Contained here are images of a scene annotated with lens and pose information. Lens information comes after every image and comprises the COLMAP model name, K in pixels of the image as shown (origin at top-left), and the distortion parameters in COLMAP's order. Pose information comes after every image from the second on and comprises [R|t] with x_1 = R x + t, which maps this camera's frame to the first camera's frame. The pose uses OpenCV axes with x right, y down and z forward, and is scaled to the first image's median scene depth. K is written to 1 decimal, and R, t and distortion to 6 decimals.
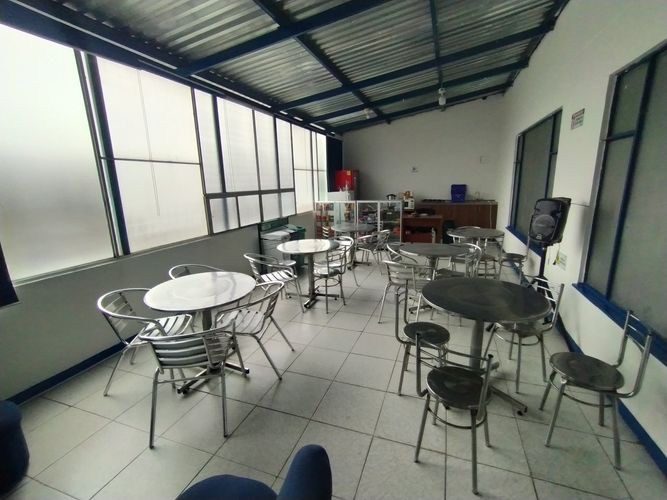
lens RADIAL K [[306.5, 0, 350.7], [0, 306.5, 247.7], [0, 0, 1]] dist [0.003247, 0.001699]
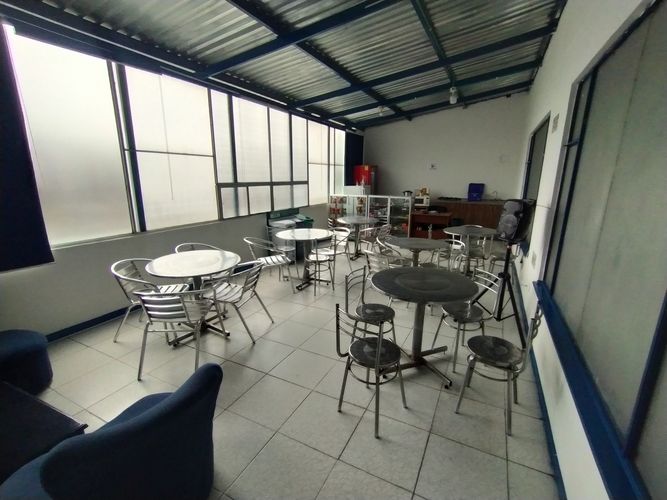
lens RADIAL K [[306.5, 0, 350.4], [0, 306.5, 247.0], [0, 0, 1]] dist [0.003247, 0.001699]
pose [[0.993223, 0.057791, -0.100840, 0.144702], [-0.056238, 0.998252, 0.018178, 0.011866], [0.101714, -0.012384, 0.994737, -0.078432]]
